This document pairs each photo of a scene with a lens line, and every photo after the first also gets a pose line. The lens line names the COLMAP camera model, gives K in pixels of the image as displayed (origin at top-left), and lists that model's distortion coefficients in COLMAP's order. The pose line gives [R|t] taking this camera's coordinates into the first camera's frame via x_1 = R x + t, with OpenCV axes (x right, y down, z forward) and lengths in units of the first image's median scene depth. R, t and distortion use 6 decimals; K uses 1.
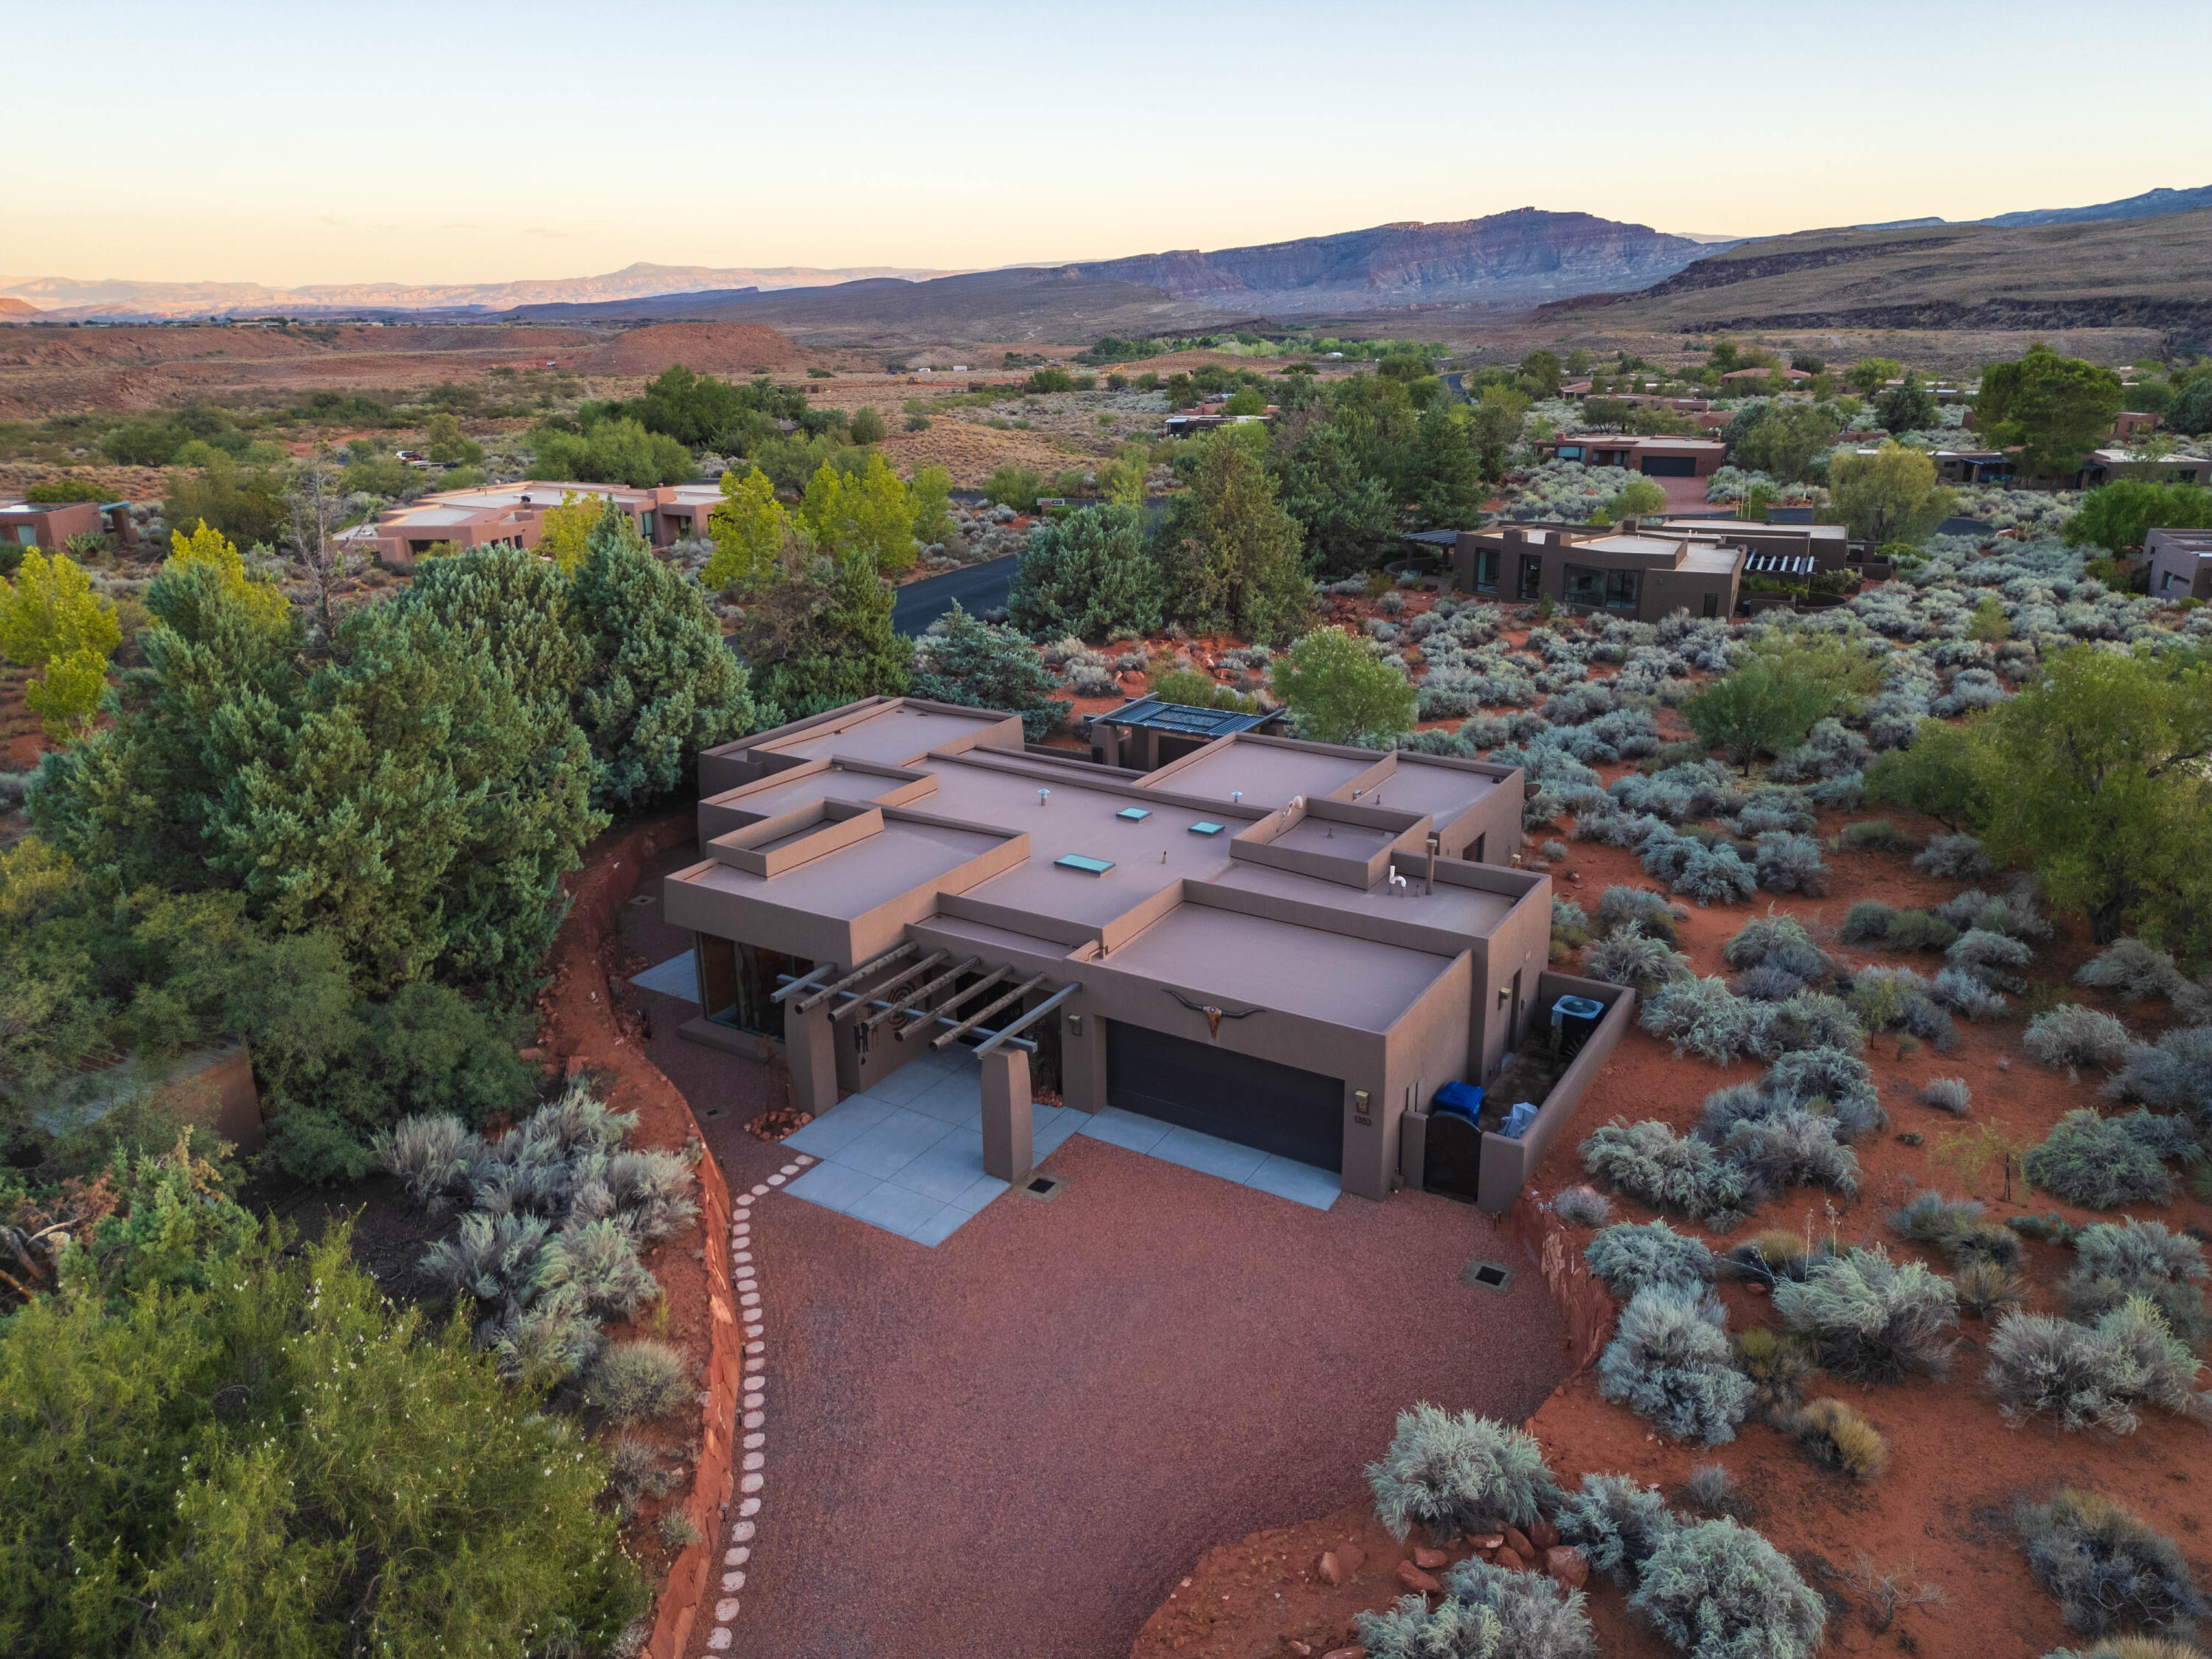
lens RADIAL K [[1556.2, 0, 1106.6], [0, 1556.2, 832.8], [0, 0, 1]] dist [0.066976, -0.057843]
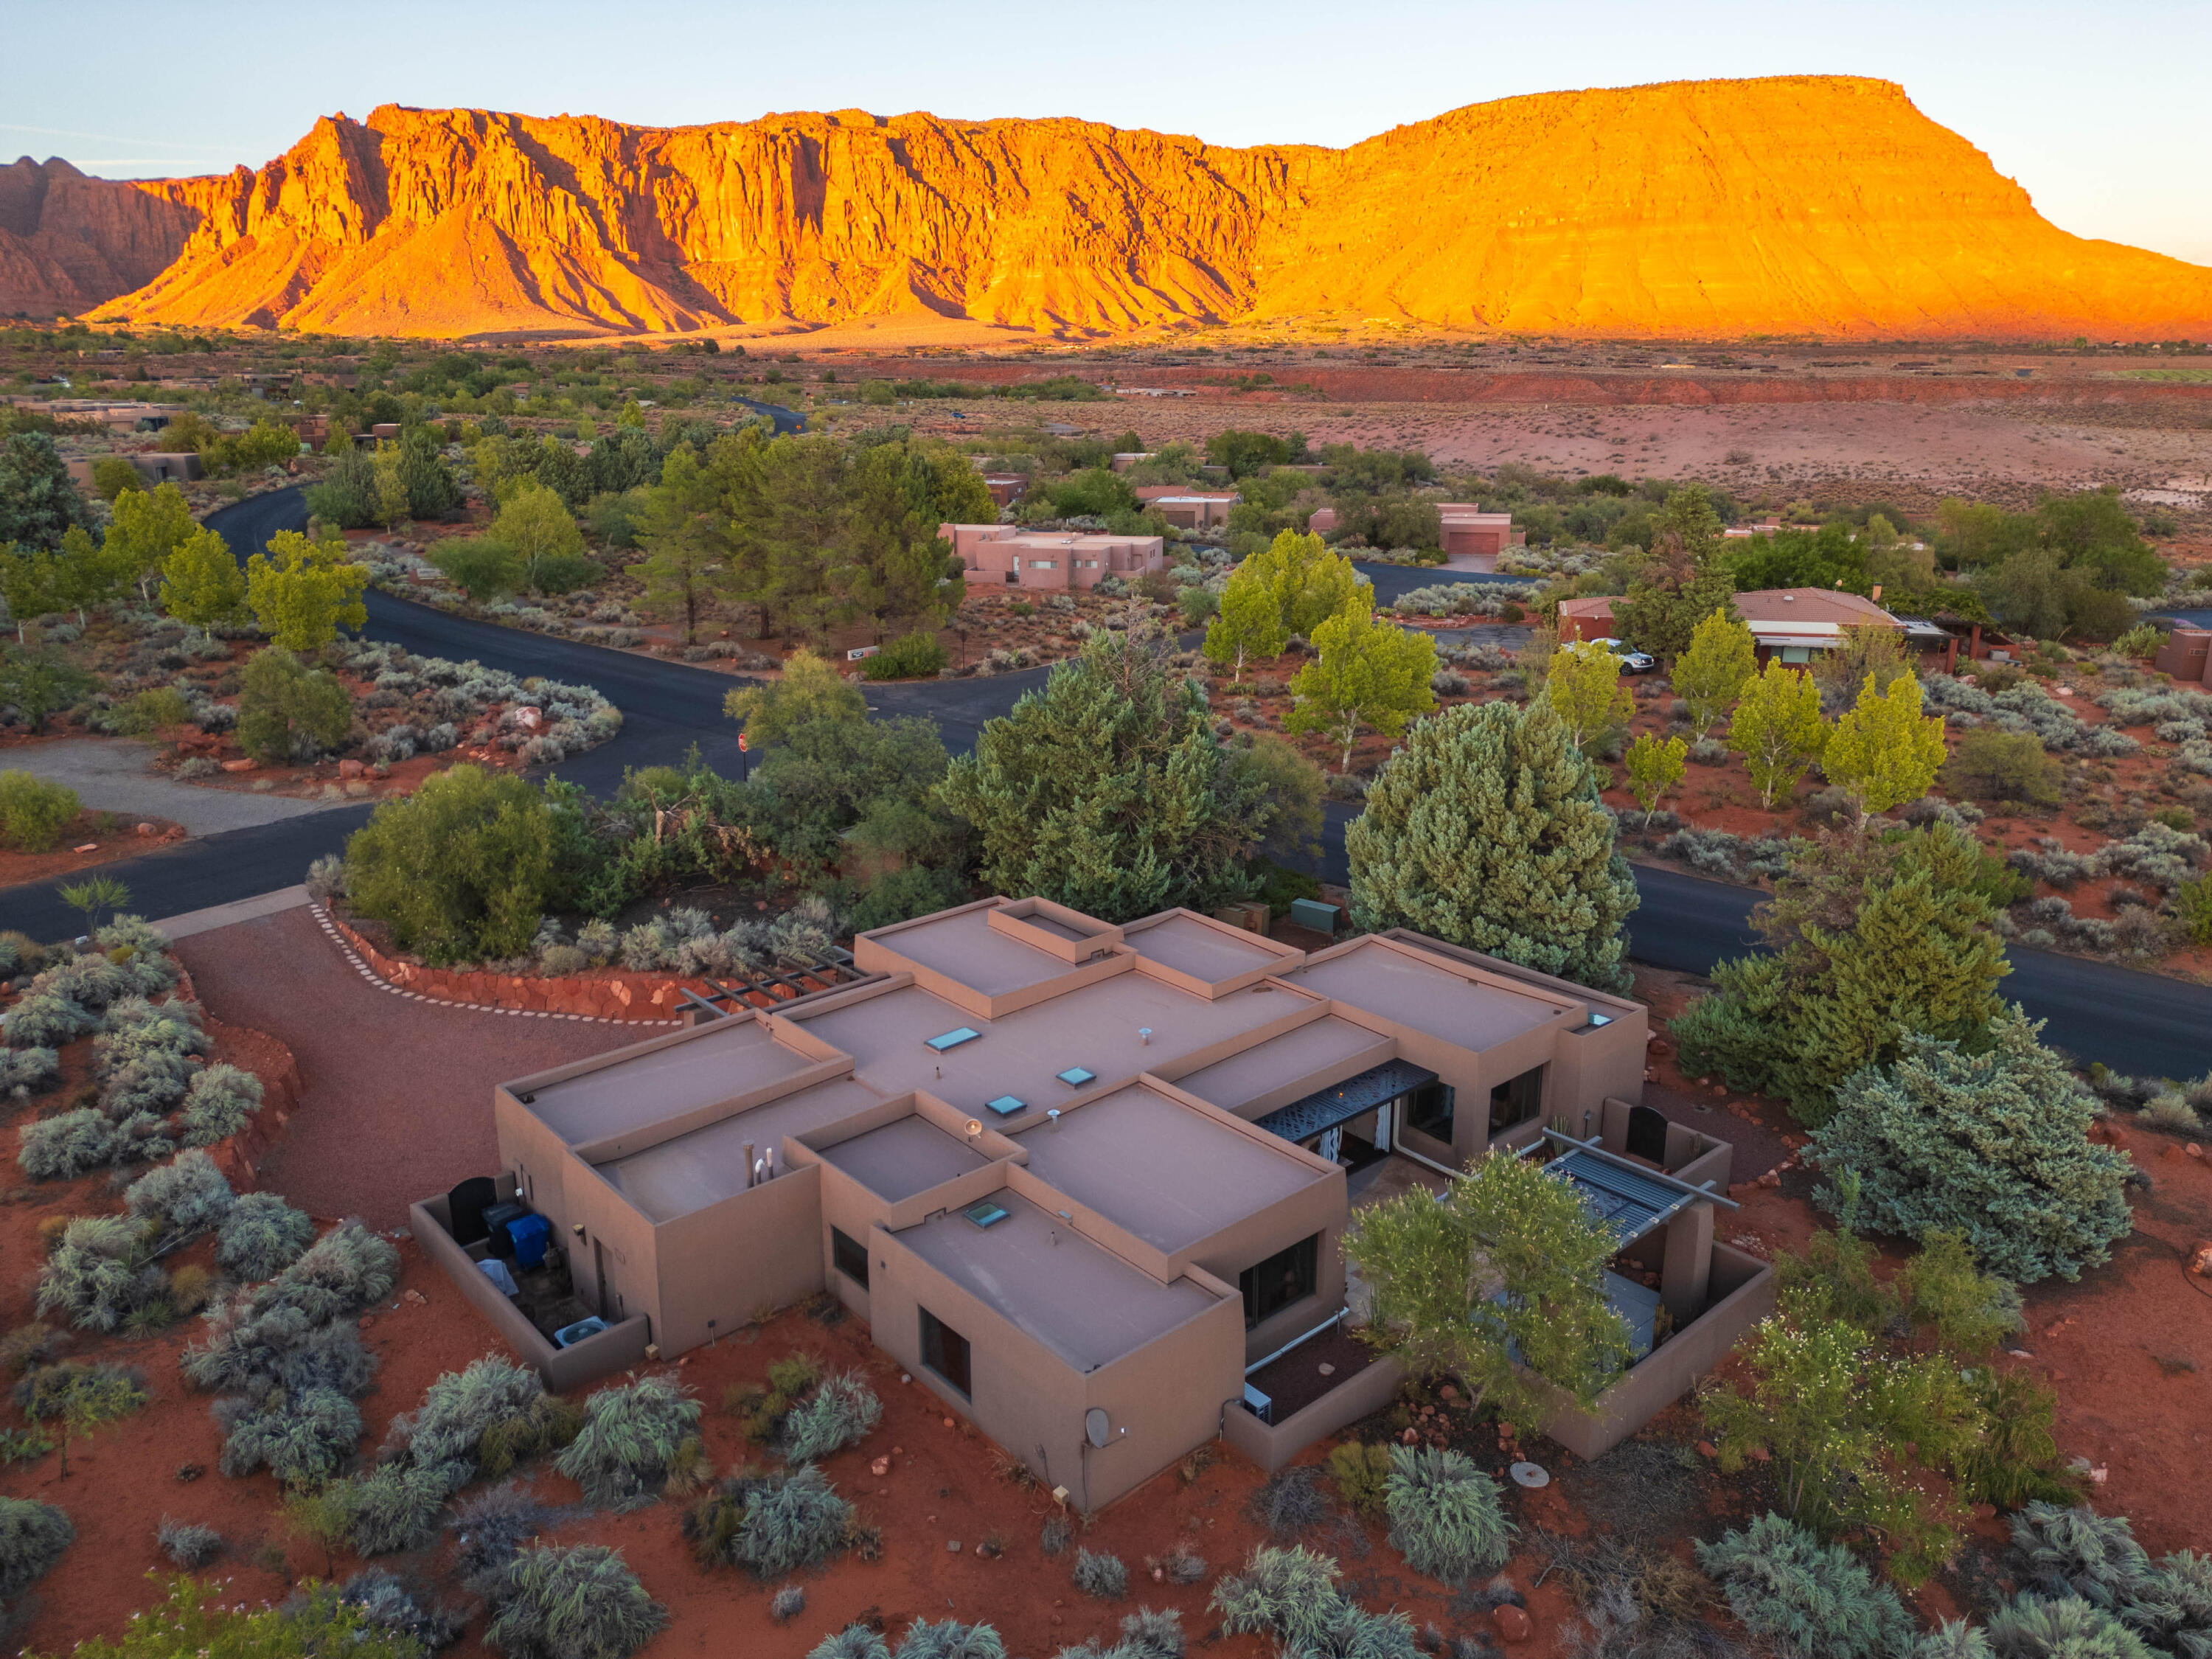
lens RADIAL K [[1556.2, 0, 1108.8], [0, 1556.2, 827.9], [0, 0, 1]] dist [0.066976, -0.057843]
pose [[-0.288350, 0.281371, -0.915251, 0.709811], [-0.305876, 0.878702, 0.366501, -0.423303], [0.907356, 0.385634, -0.167309, 0.963715]]
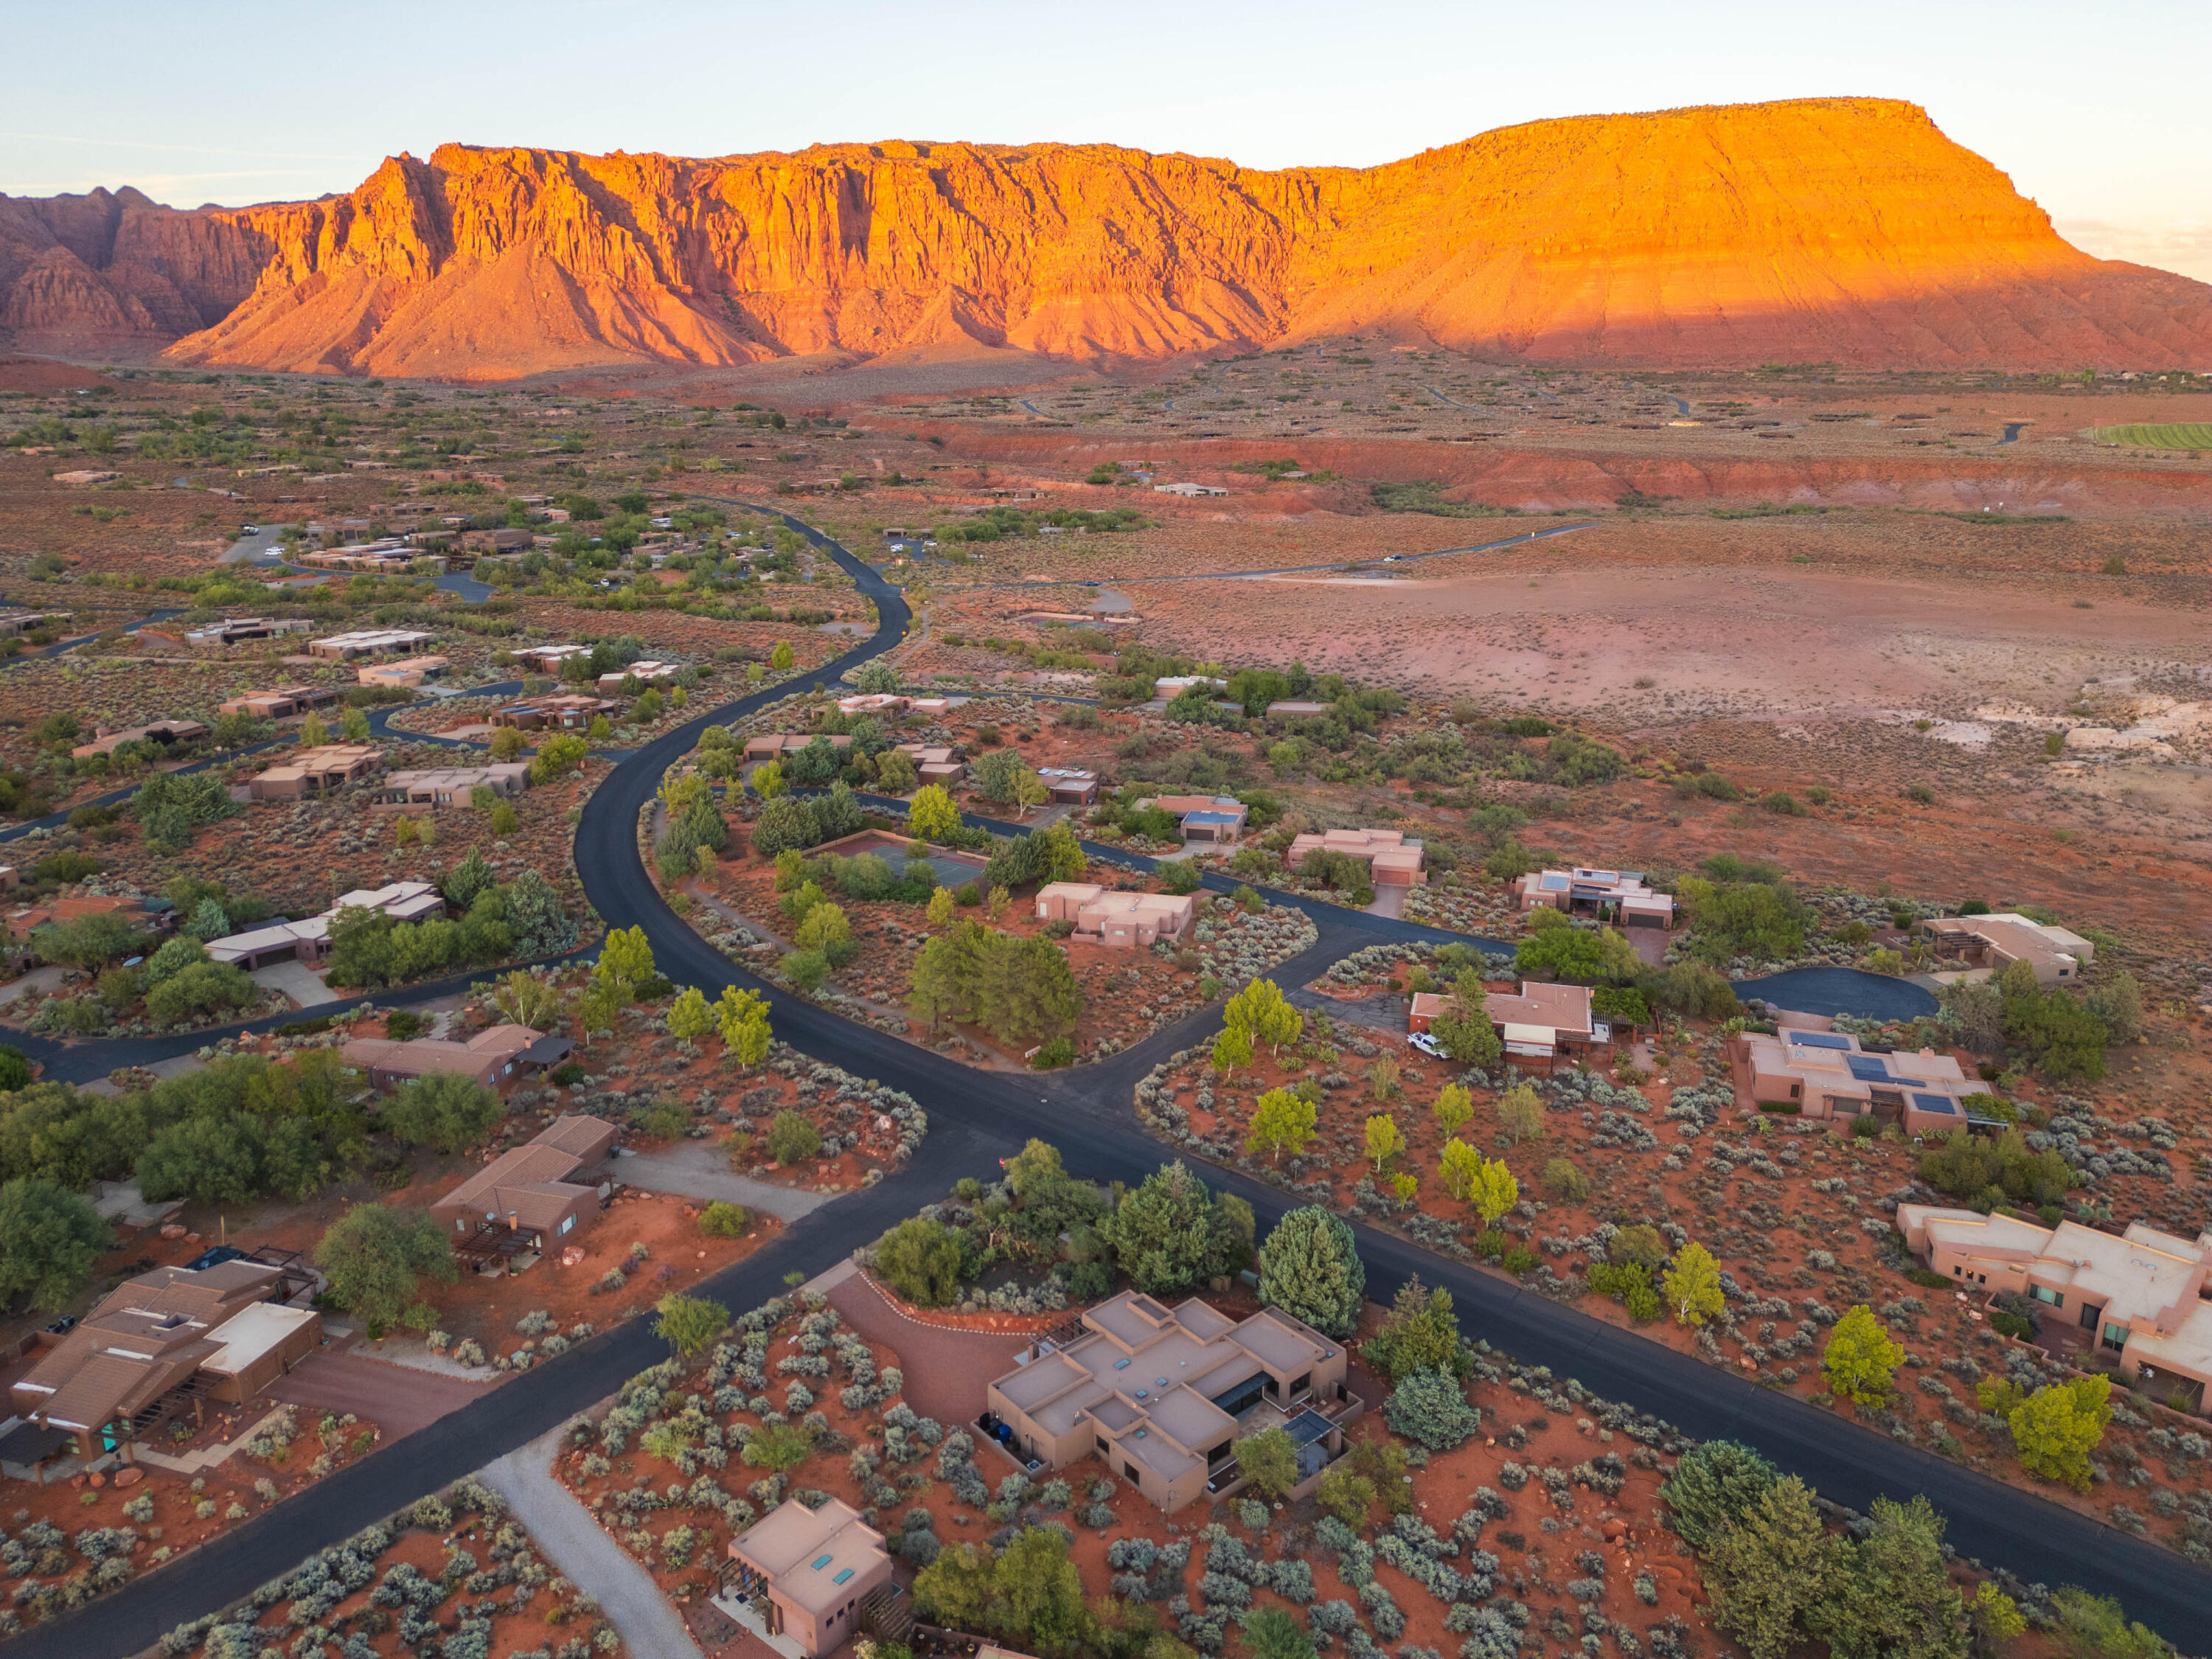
lens RADIAL K [[1556.2, 0, 1108.7], [0, 1556.2, 824.4], [0, 0, 1]] dist [0.066976, -0.057843]
pose [[-0.308775, 0.287107, -0.906768, 2.182323], [-0.293660, 0.877999, 0.377996, -1.817955], [0.904667, 0.382997, -0.186793, 0.917422]]
